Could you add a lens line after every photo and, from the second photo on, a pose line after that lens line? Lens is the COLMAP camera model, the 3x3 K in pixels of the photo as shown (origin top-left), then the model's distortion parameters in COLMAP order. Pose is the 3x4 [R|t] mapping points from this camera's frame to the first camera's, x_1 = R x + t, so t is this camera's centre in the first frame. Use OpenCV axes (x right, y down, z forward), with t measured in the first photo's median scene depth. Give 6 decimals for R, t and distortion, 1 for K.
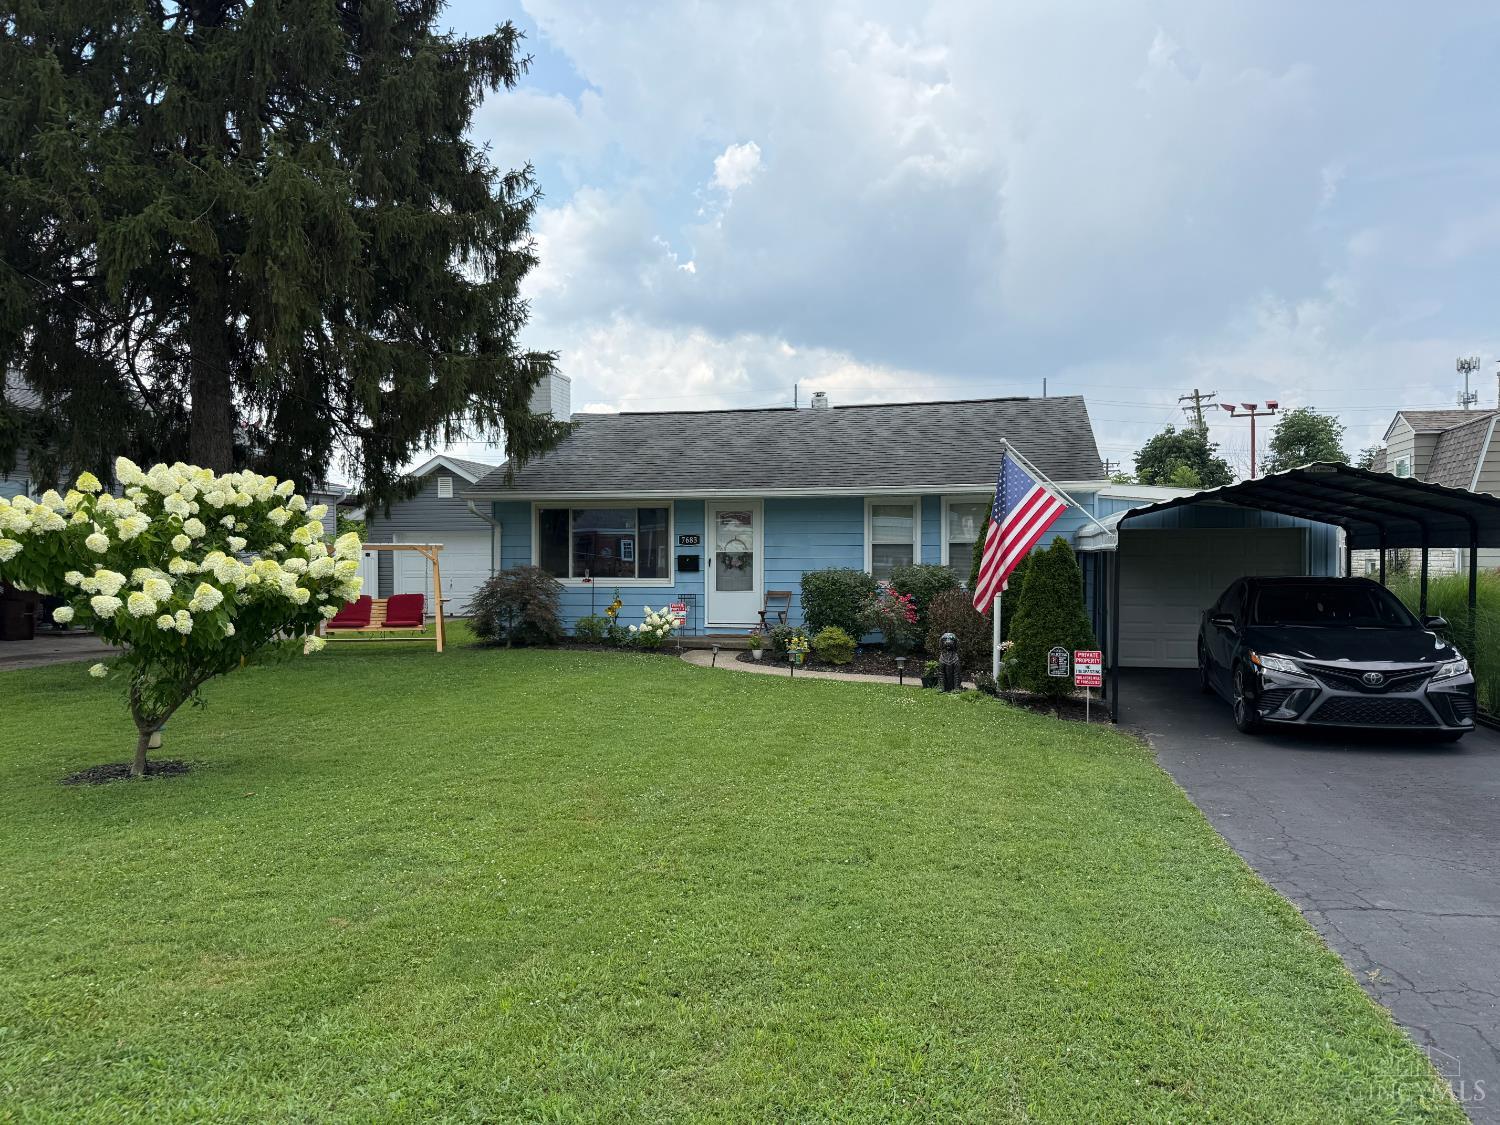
lens RADIAL K [[1078.6, 0, 747.4], [0, 1078.6, 574.5], [0, 0, 1]] dist [0.042337, -0.009073]
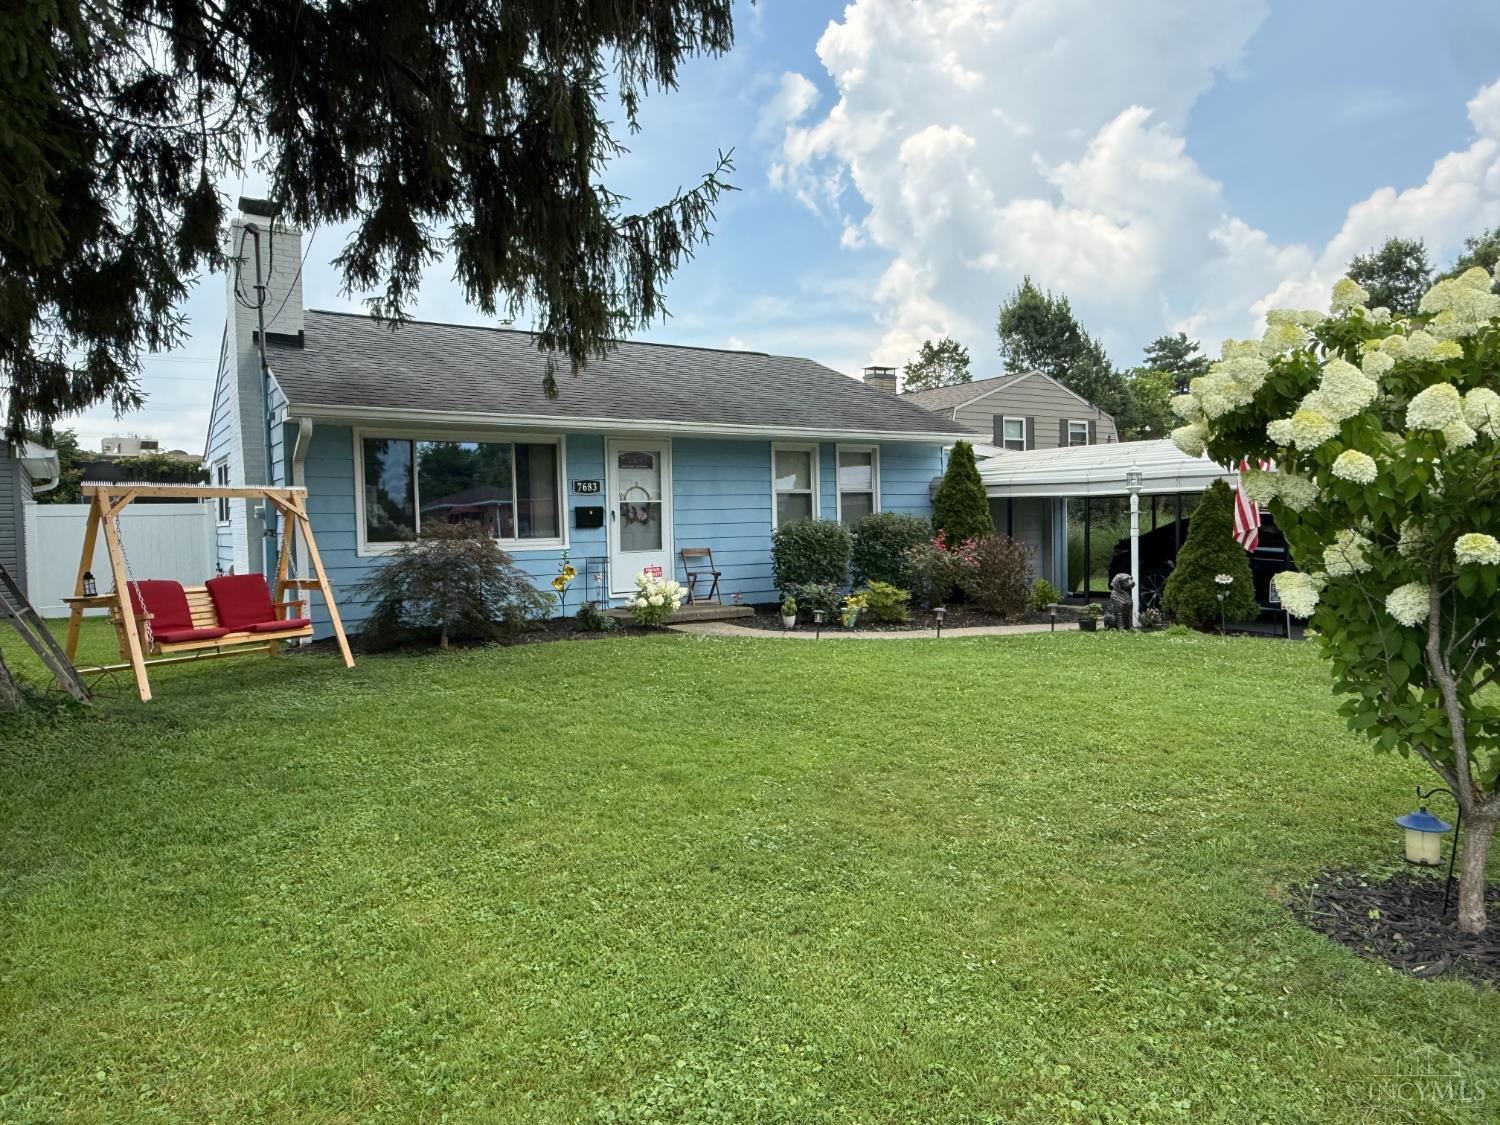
lens RADIAL K [[1078.8, 0, 749.1], [0, 1078.8, 571.7], [0, 0, 1]] dist [-0.010949, -0.000813]
pose [[0.655978, -0.046982, 0.753316, -0.579781], [0.026915, 0.998882, 0.038860, 0.001604], [-0.754300, -0.005216, 0.656510, 0.427556]]
